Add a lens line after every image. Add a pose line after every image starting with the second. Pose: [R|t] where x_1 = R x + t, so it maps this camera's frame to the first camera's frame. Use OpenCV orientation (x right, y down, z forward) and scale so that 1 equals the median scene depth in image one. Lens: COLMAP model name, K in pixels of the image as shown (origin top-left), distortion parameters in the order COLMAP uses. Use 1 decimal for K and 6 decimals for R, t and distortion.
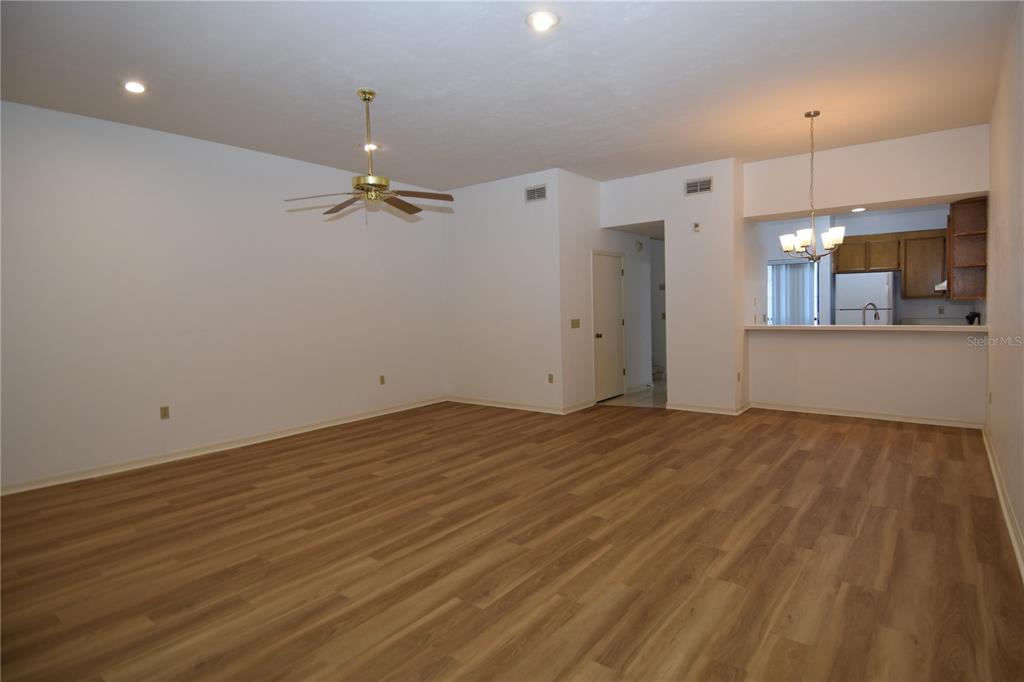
lens RADIAL K [[538.0, 0, 534.5], [0, 538.0, 324.5], [0, 0, 1]] dist [0.052029, -0.053074]
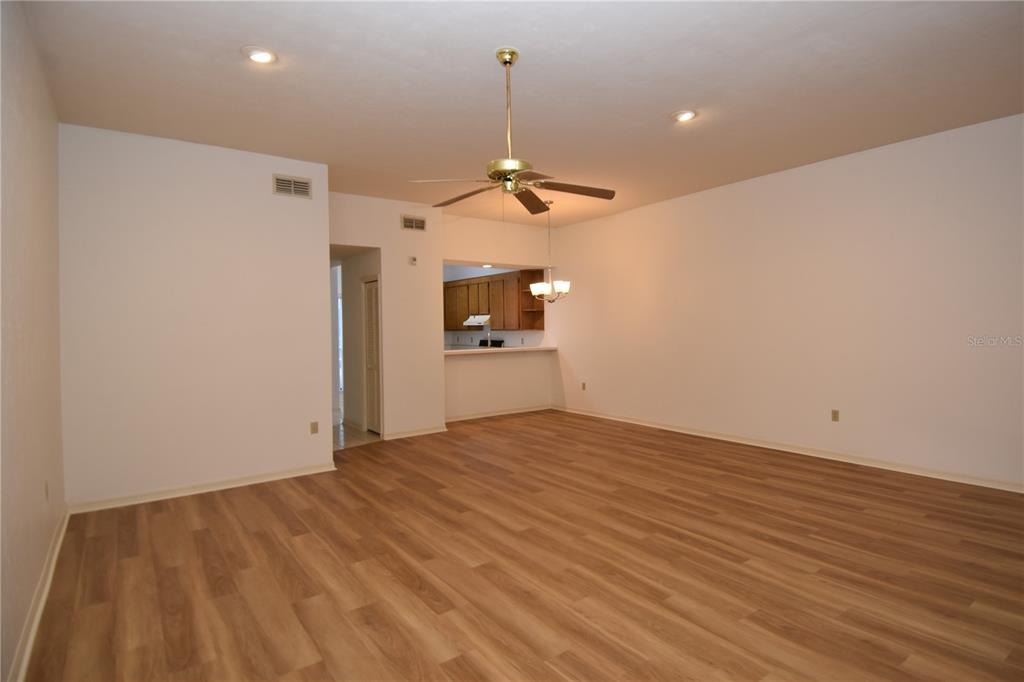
lens RADIAL K [[538.0, 0, 534.5], [0, 538.0, 324.5], [0, 0, 1]] dist [0.052029, -0.053074]
pose [[0.278450, 0.022506, 0.960187, -1.187088], [0.042463, 0.998459, -0.035717, -0.012662], [-0.959512, 0.050718, 0.277065, 0.880609]]
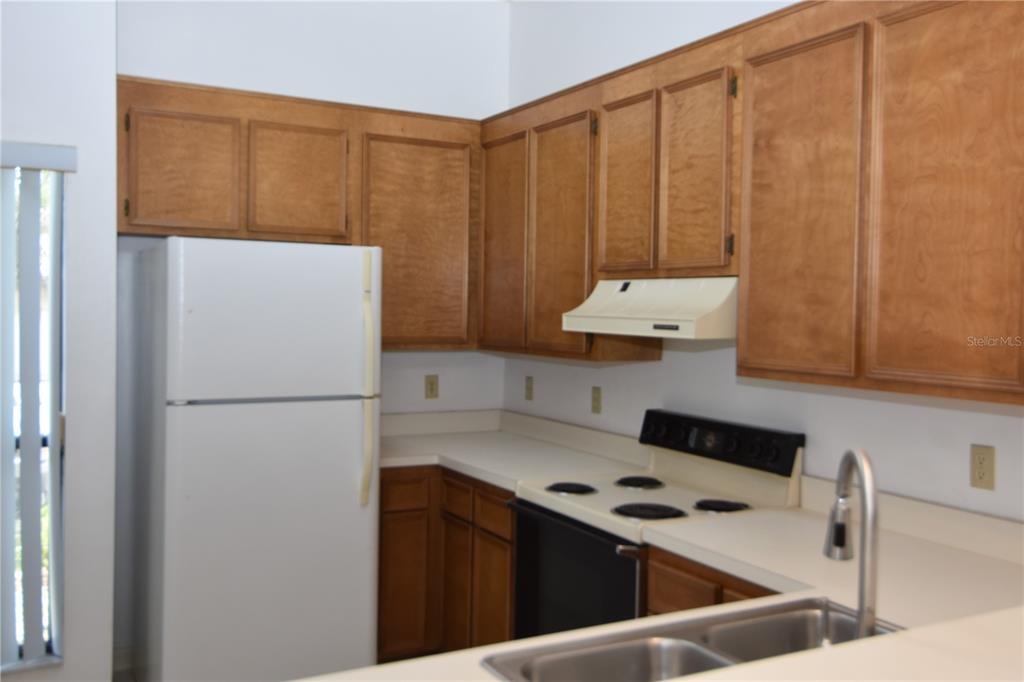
lens RADIAL K [[966.4, 0, 545.7], [0, 966.4, 339.4], [0, 0, 1]] dist [-0.007207, 0.003958]
pose [[0.396309, 0.000747, 0.918117, 0.629705], [0.009041, 0.999948, -0.004717, -0.116611], [-0.918073, 0.010170, 0.396281, 1.696374]]
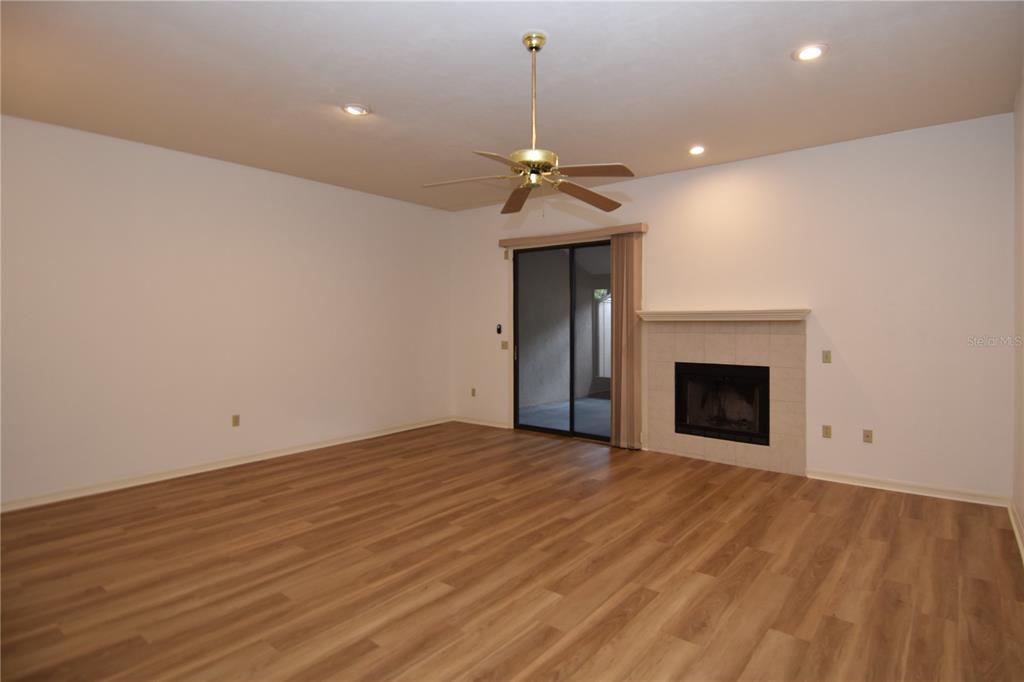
lens RADIAL K [[538.0, 0, 534.5], [0, 538.0, 324.5], [0, 0, 1]] dist [0.052029, -0.053074]
pose [[-0.999518, 0.027857, 0.013668, -0.354136], [0.028399, 0.998748, 0.041184, -0.084334], [-0.012504, 0.041553, -0.999058, 2.003422]]
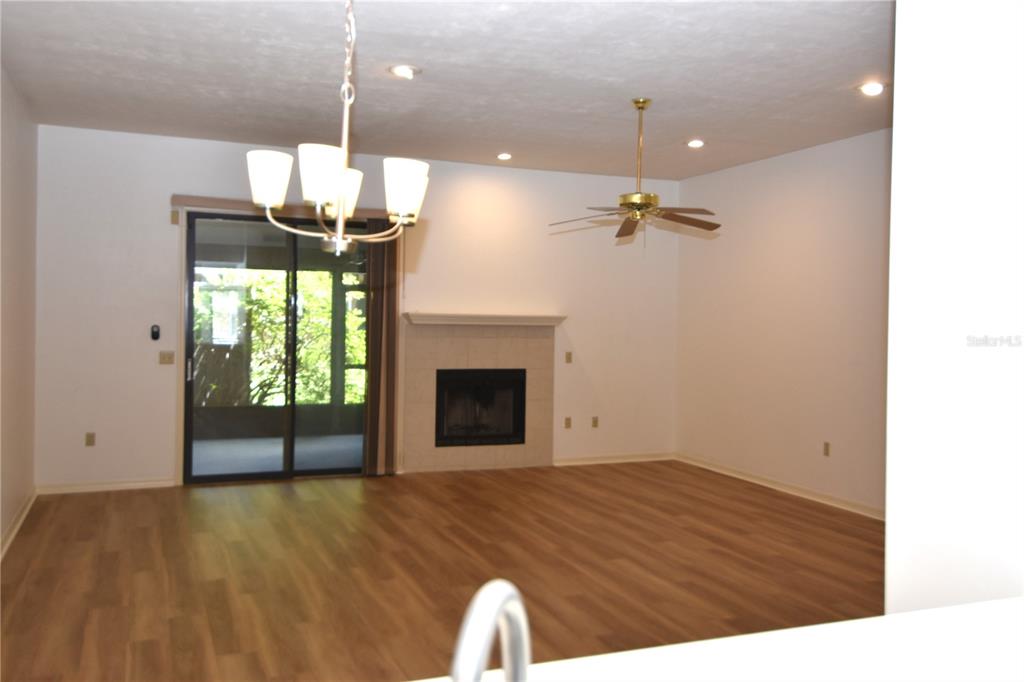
lens RADIAL K [[917.5, 0, 530.3], [0, 917.5, 319.7], [0, 0, 1]] dist [0.050316, -0.009263]
pose [[-0.502996, 0.019186, -0.864076, 1.255295], [-0.034911, 0.998487, 0.042493, -0.142705], [0.863583, 0.051539, -0.501565, 1.857784]]
